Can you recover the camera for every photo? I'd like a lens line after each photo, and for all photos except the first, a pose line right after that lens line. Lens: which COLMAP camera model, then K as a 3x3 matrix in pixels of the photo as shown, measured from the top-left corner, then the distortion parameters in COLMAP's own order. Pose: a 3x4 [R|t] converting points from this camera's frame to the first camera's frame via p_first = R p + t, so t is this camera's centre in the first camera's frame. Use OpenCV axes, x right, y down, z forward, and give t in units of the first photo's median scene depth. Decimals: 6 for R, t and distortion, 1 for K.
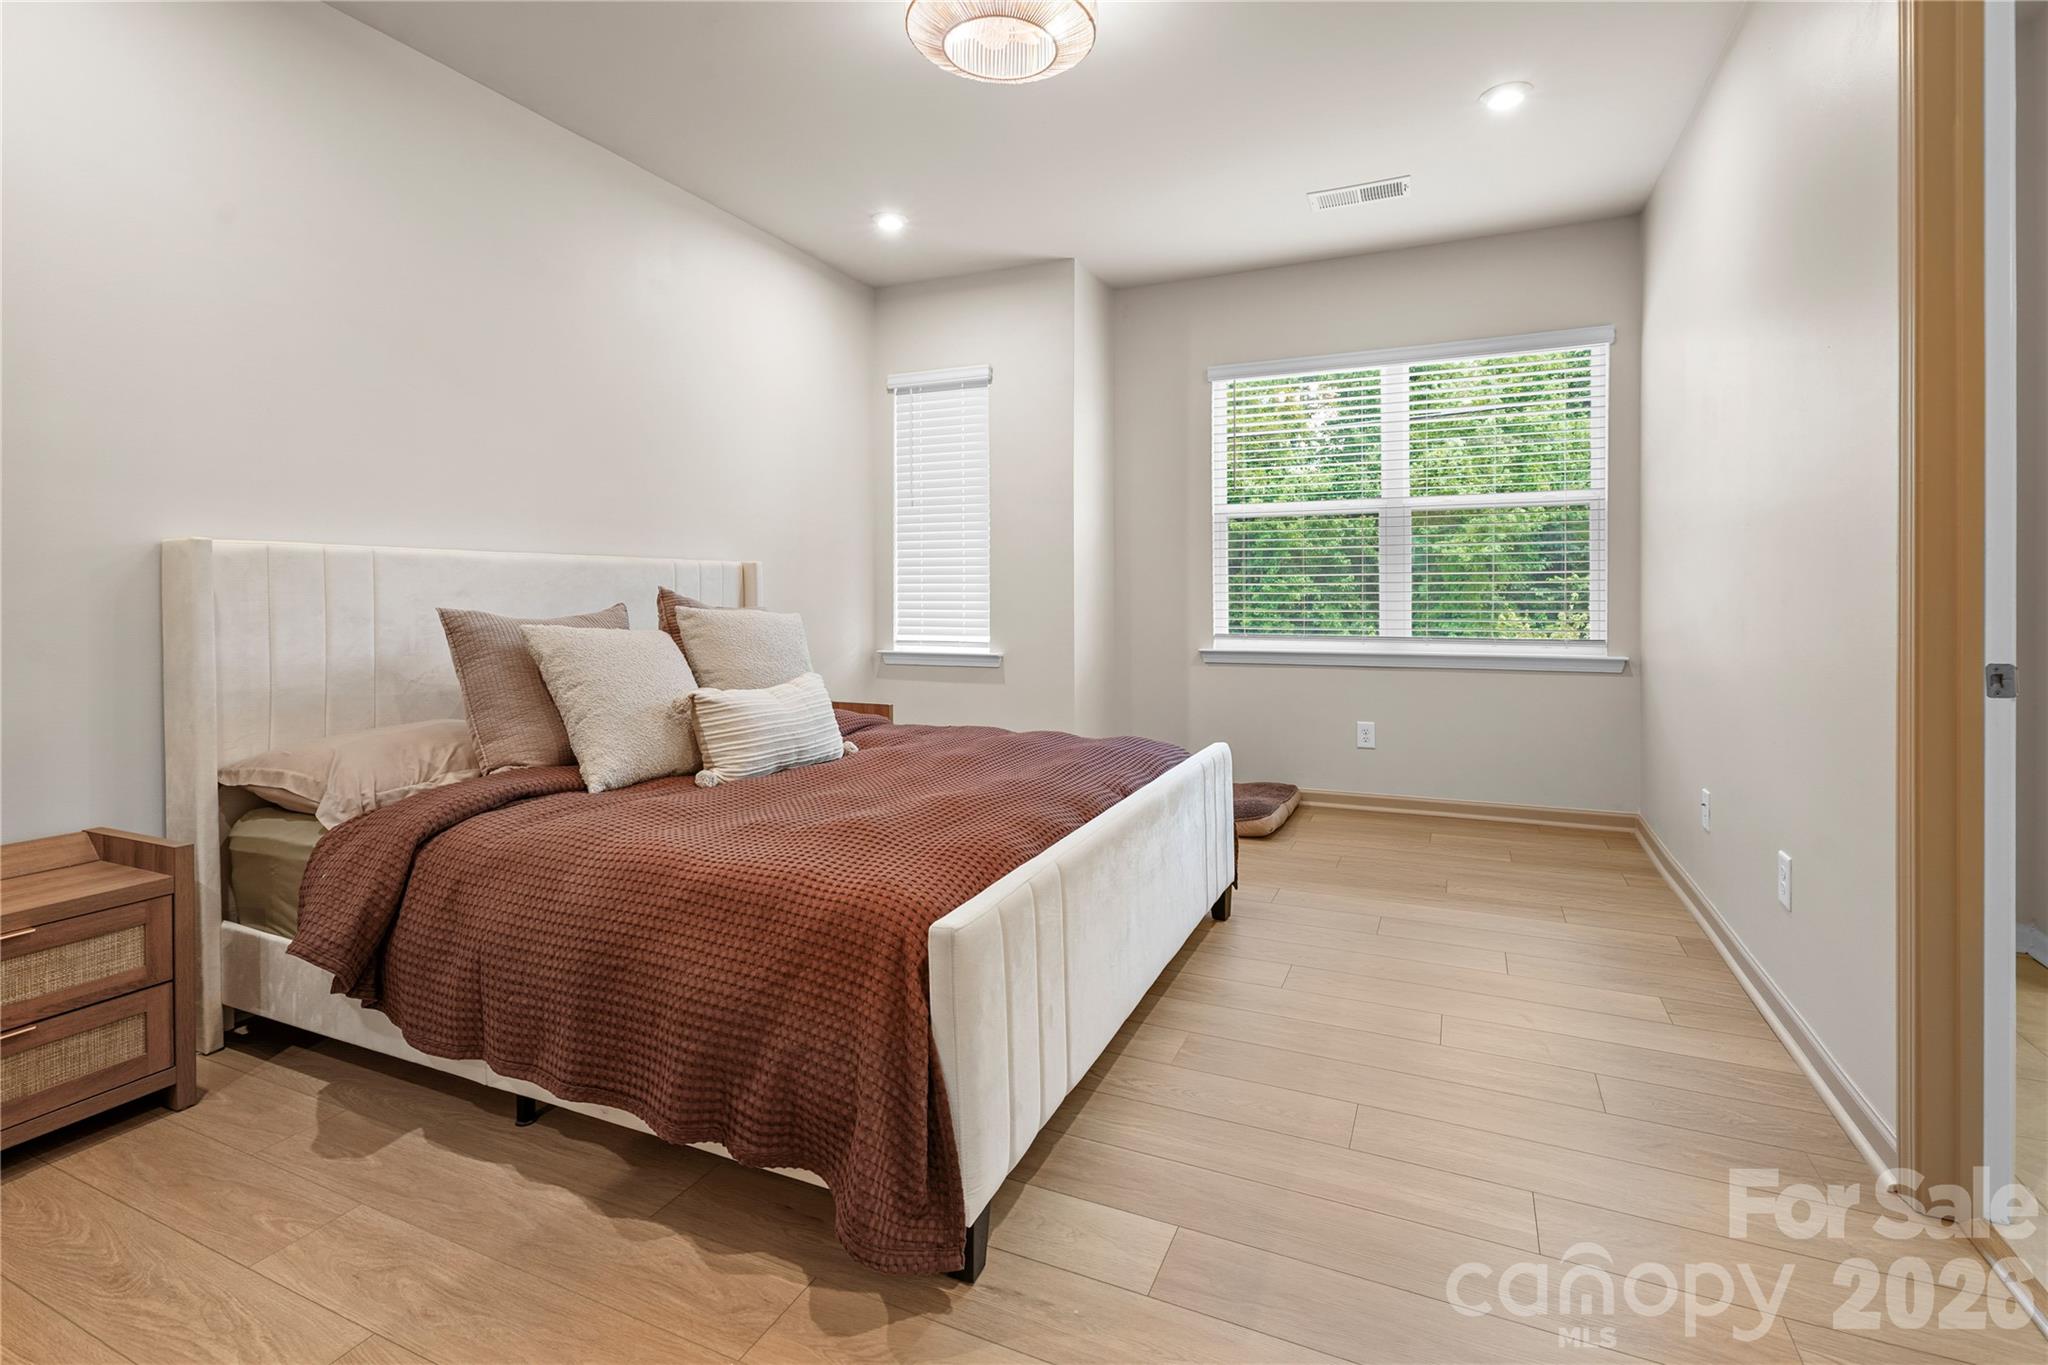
lens RADIAL K [[941.1, 0, 1022.4], [0, 941.1, 602.3], [0, 0, 1]] dist [0.000038, 0.000019]
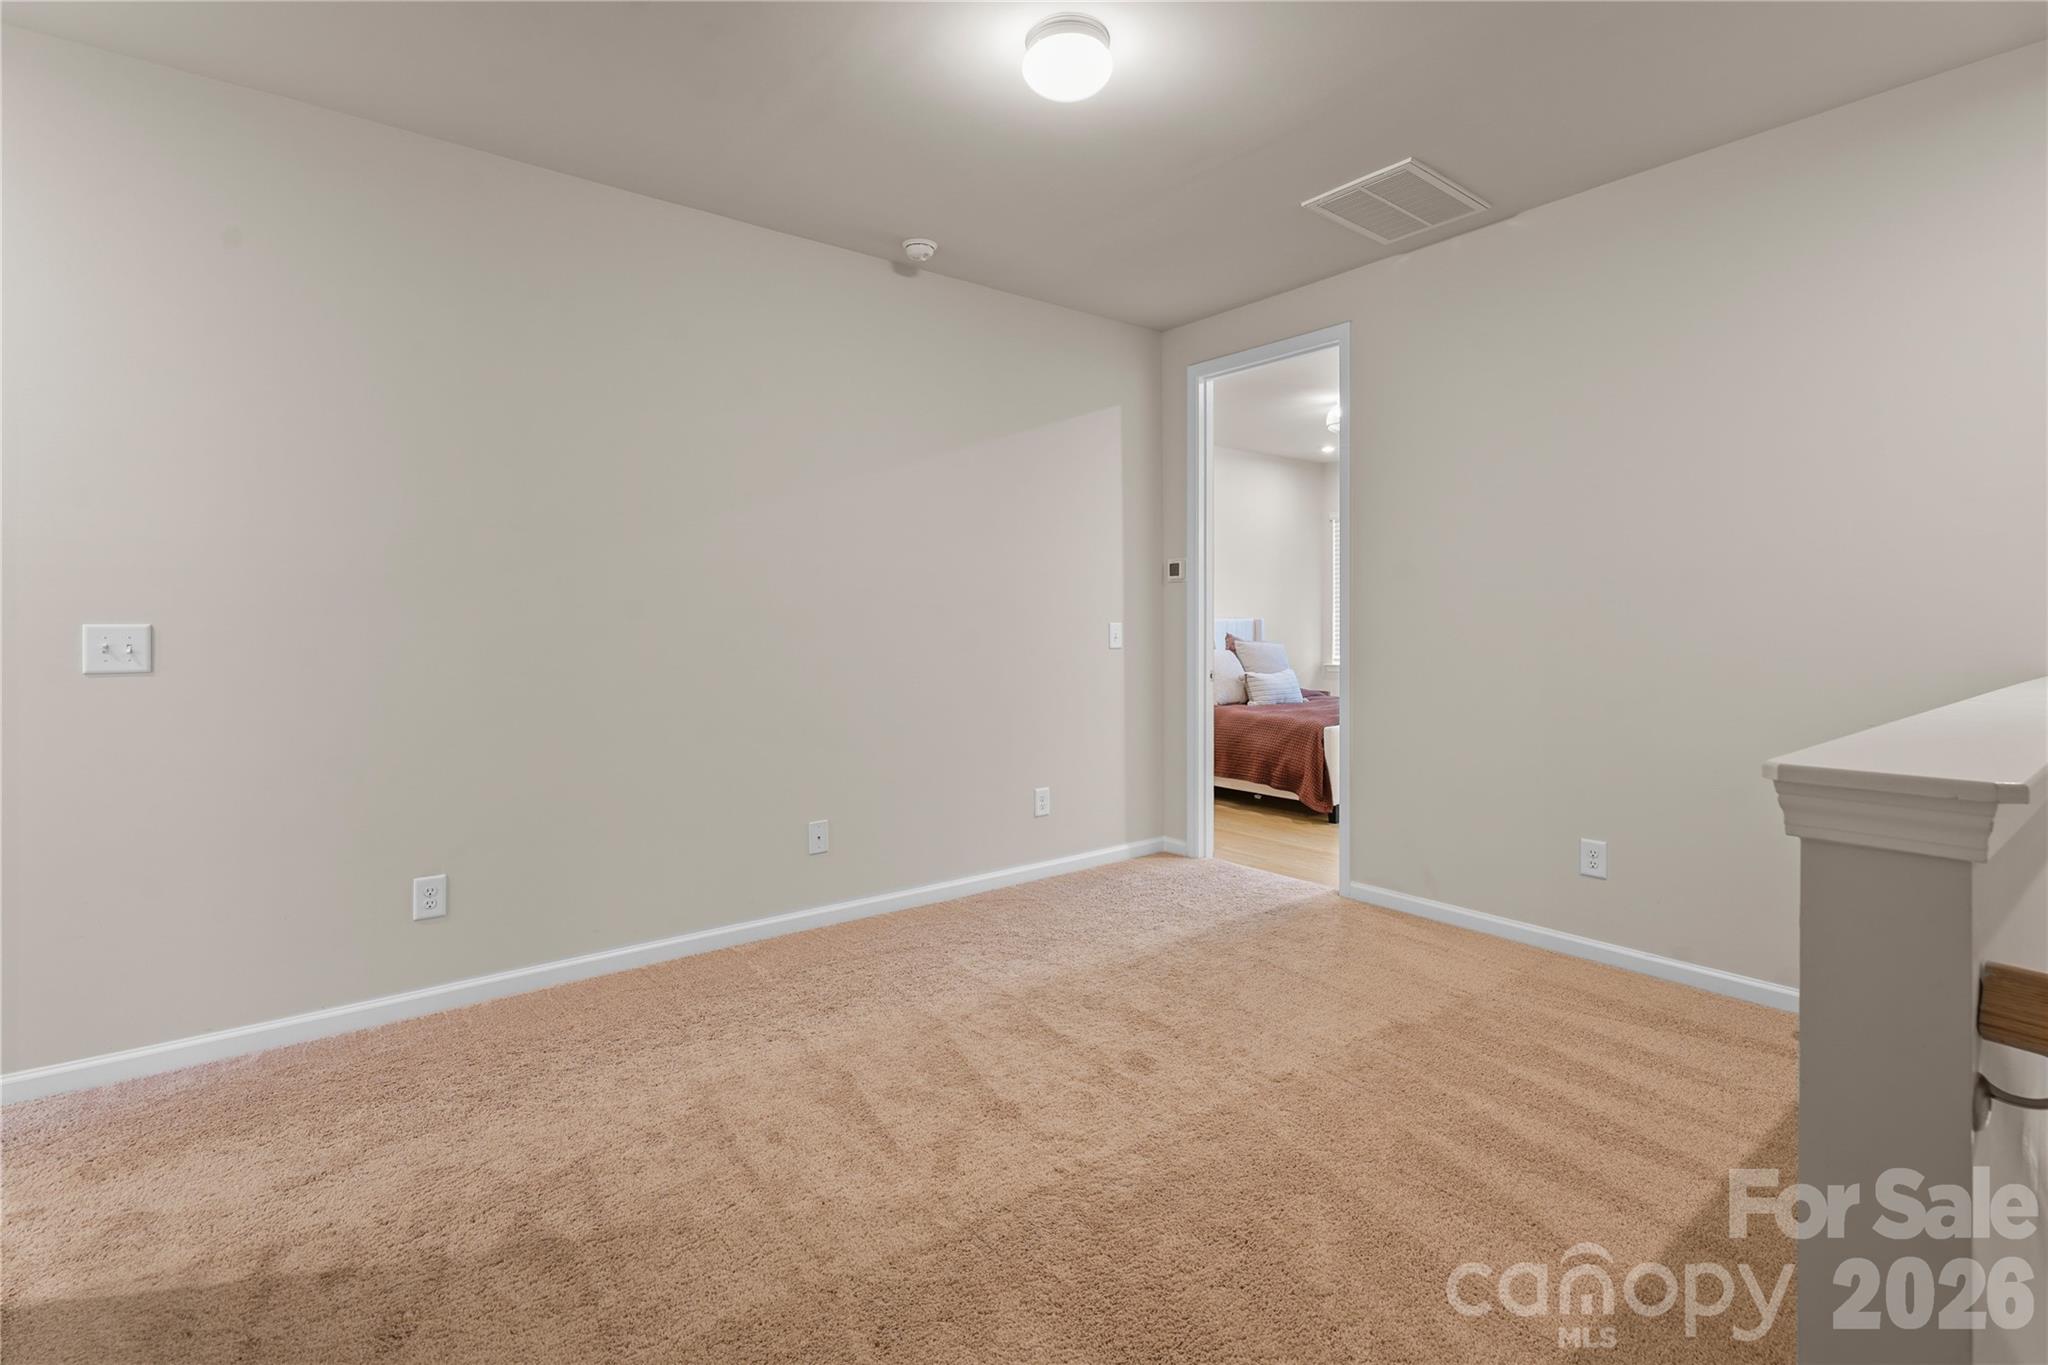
lens RADIAL K [[941.1, 0, 1022.4], [0, 941.1, 602.3], [0, 0, 1]] dist [0.000038, 0.000019]
pose [[0.884957, -0.003517, -0.465659, 0.531790], [-0.009543, 0.999625, -0.025685, -0.050837], [0.465575, 0.027174, 0.884591, -2.634876]]
